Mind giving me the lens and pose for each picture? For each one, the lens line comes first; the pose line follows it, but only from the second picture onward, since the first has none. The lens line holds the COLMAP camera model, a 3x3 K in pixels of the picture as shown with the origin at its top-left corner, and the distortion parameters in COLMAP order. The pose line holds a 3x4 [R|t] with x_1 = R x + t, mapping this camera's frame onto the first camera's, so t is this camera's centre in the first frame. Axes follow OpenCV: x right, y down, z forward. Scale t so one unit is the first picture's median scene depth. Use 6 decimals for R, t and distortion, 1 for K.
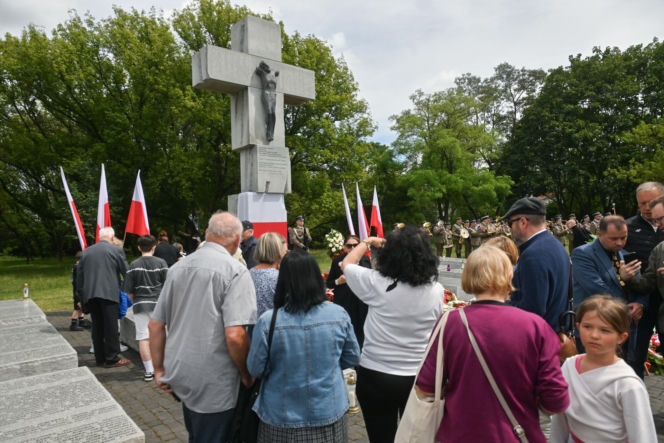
lens RADIAL K [[444.2, 0, 338.8], [0, 444.2, 225.2], [0, 0, 1]] dist [0.013917, -0.000757]
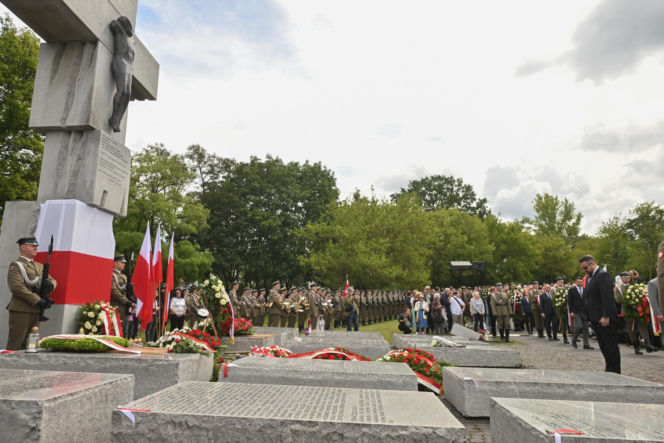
lens RADIAL K [[444.2, 0, 332.7], [0, 444.2, 223.7], [0, 0, 1]] dist [0.013917, -0.000757]
pose [[0.703592, 0.163970, 0.691428, -0.125229], [-0.027747, 0.978611, -0.203840, 0.023062], [-0.710062, 0.124236, 0.693092, 0.119254]]
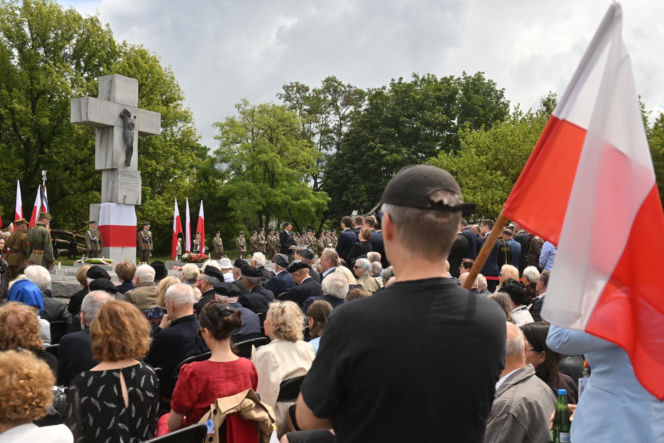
lens RADIAL K [[586.8, 0, 333.2], [0, 586.8, 228.3], [0, 0, 1]] dist [-0.001695, -0.004627]
pose [[0.944722, 0.043311, 0.324999, -0.047691], [-0.036820, 0.998981, -0.026098, 0.008539], [-0.325798, 0.012689, 0.945354, -0.314076]]
